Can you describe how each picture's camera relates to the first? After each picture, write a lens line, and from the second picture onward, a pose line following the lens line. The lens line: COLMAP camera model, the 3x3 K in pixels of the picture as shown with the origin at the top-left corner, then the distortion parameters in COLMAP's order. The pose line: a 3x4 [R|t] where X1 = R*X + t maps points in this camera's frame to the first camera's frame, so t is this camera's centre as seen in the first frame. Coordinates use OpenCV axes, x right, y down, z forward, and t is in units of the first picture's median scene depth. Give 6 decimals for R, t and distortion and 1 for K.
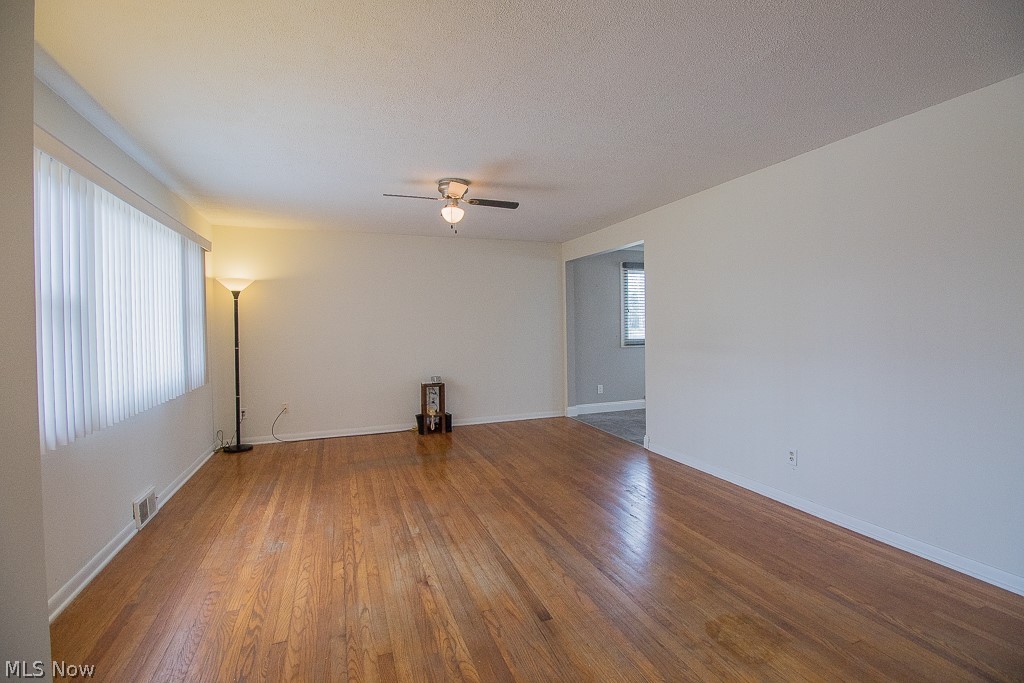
lens RADIAL K [[468.1, 0, 515.3], [0, 468.1, 329.5], [0, 0, 1]] dist [-0.001072, -0.000282]
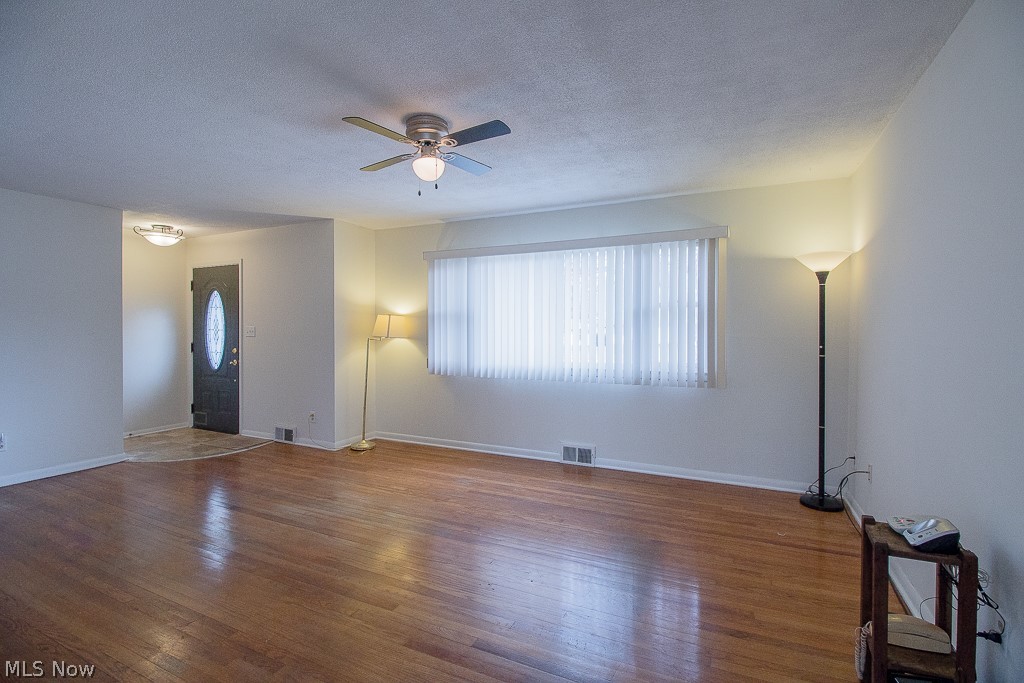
lens RADIAL K [[468.1, 0, 515.3], [0, 468.1, 329.5], [0, 0, 1]] dist [-0.001072, -0.000282]
pose [[-0.717471, 0.023375, -0.696196, 0.368728], [0.009708, 0.999675, 0.023560, -0.032718], [0.696521, 0.010145, -0.717465, 2.188335]]
